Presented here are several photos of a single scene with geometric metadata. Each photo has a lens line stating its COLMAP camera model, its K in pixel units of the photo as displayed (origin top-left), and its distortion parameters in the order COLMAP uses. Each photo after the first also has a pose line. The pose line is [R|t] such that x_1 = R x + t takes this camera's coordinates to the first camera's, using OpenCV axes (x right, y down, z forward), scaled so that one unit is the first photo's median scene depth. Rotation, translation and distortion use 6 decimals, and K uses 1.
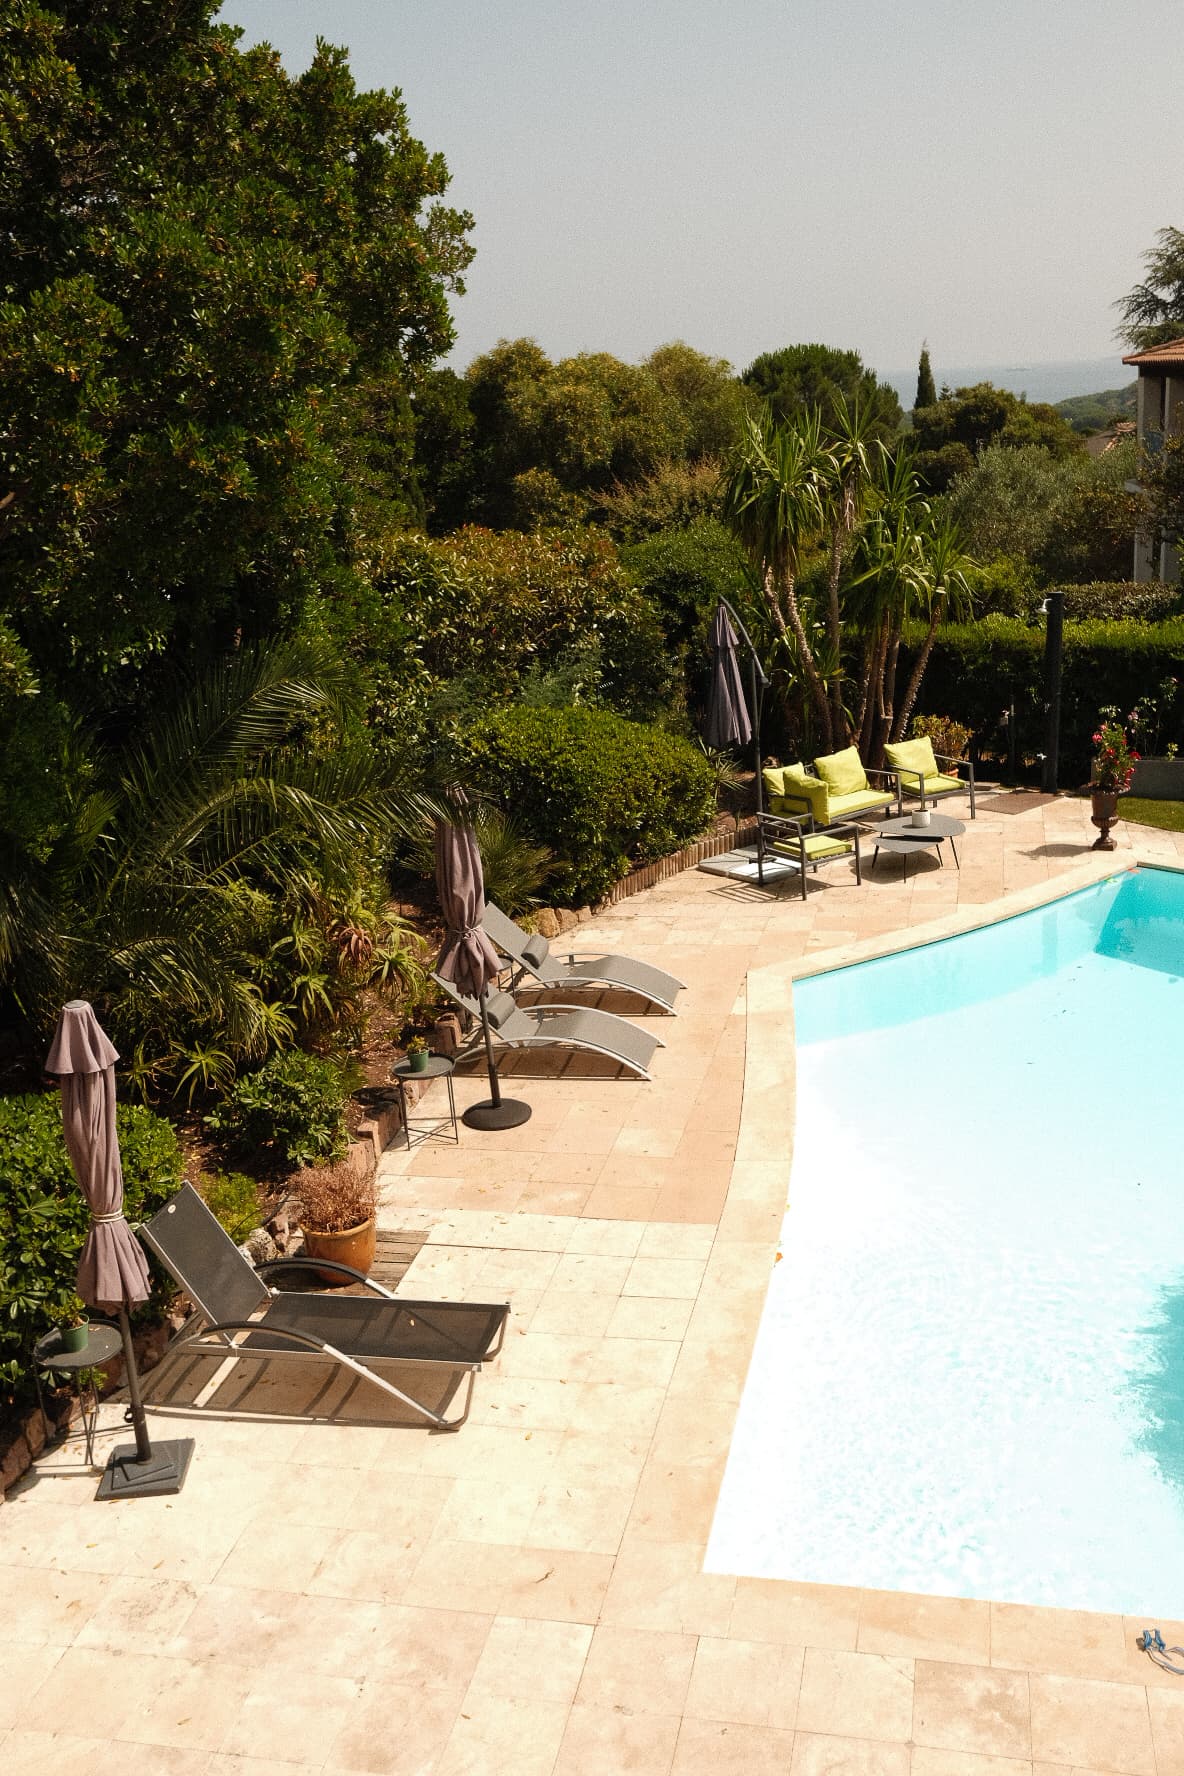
lens RADIAL K [[1707.2, 0, 592.0], [0, 1707.2, 888.0], [0, 0, 1]] dist [-0.070285, 0.185922]
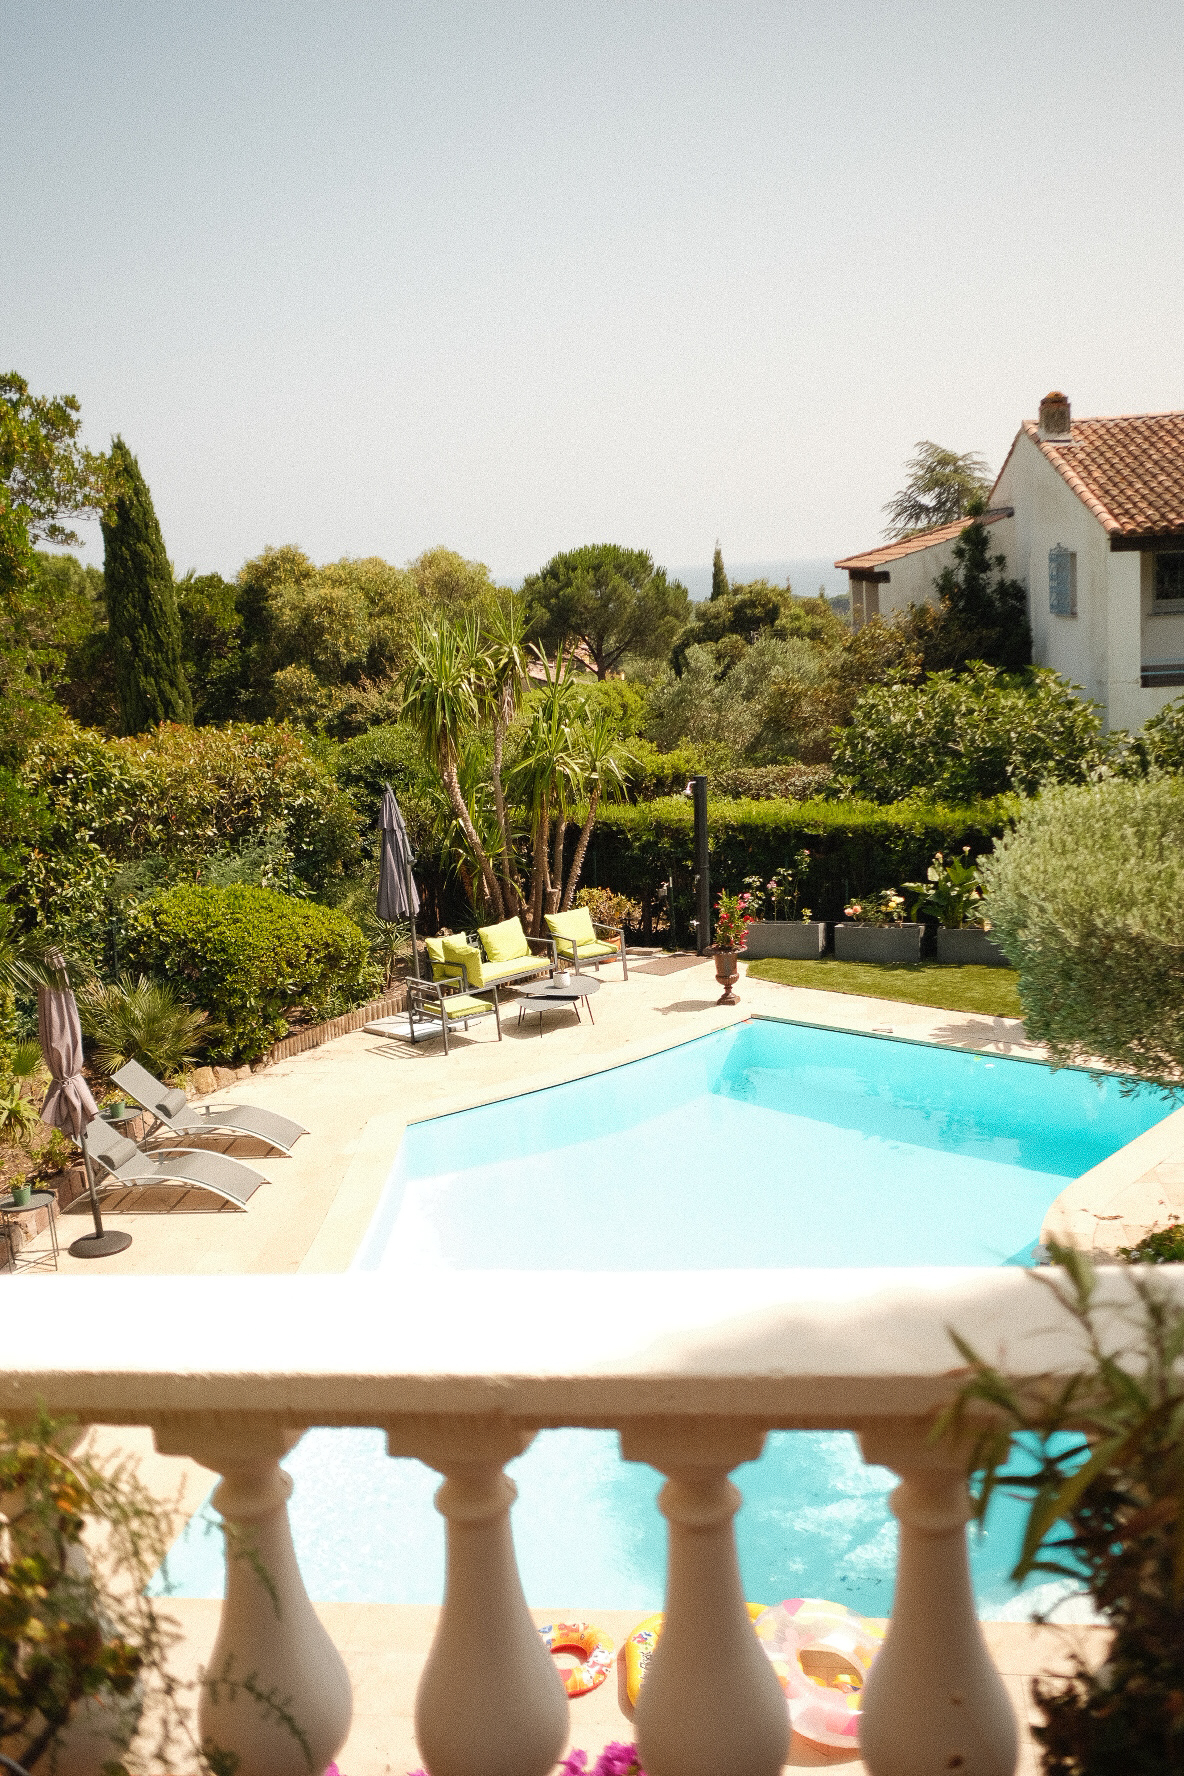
lens RADIAL K [[1707.2, 0, 592.0], [0, 1707.2, 888.0], [0, 0, 1]] dist [-0.070285, 0.185922]
pose [[0.996625, -0.016147, 0.080489, 0.115495], [0.024623, 0.994119, -0.105456, 0.016048], [-0.078313, 0.107082, 0.991161, -0.100808]]
